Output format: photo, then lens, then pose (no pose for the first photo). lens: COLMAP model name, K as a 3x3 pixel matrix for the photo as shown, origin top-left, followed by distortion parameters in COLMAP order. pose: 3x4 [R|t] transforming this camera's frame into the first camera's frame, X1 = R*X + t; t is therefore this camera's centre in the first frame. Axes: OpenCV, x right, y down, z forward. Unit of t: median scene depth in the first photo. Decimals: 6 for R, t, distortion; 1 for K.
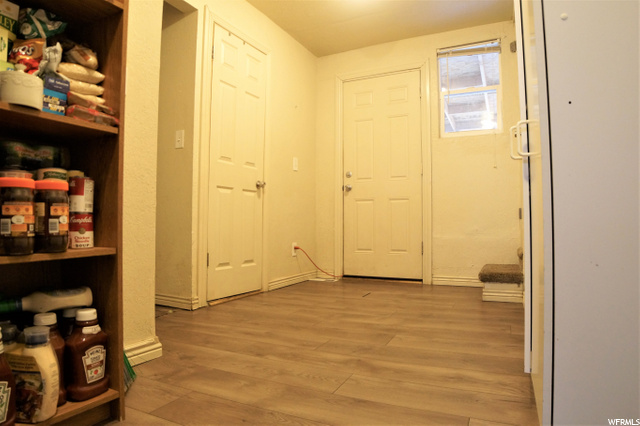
lens RADIAL K [[402.3, 0, 309.0], [0, 402.3, 214.5], [0, 0, 1]] dist [-0.119436, 0.055115]
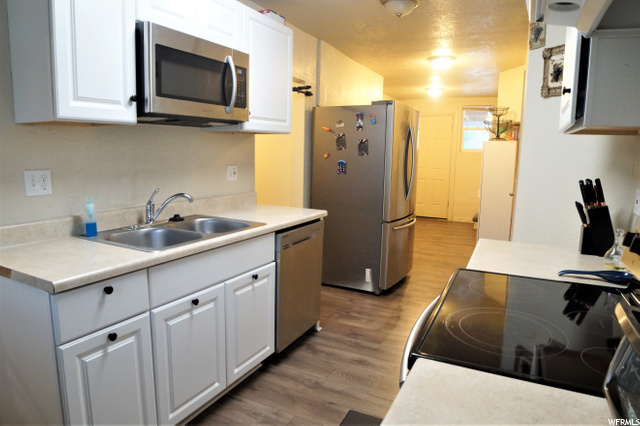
lens RADIAL K [[408.3, 0, 320.0], [0, 408.3, 213.0], [0, 0, 1]] dist [-0.085250, 0.001501]
pose [[0.999732, 0.019269, 0.012866, -0.459363], [-0.021276, 0.983338, 0.180535, -0.263557], [-0.009173, -0.180760, 0.983484, -1.218522]]
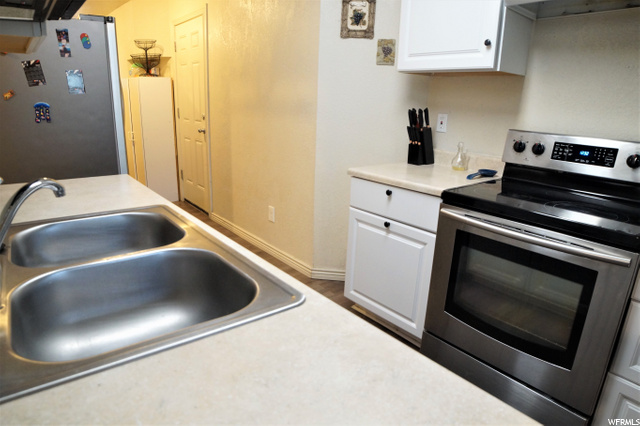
lens RADIAL K [[402.3, 0, 309.0], [0, 402.3, 214.5], [0, 0, 1]] dist [-0.119436, 0.055115]
pose [[0.431627, -0.238334, 0.869997, -0.837290], [-0.051089, 0.956457, 0.287367, -0.232716], [-0.900604, -0.168483, 0.400657, -0.835909]]
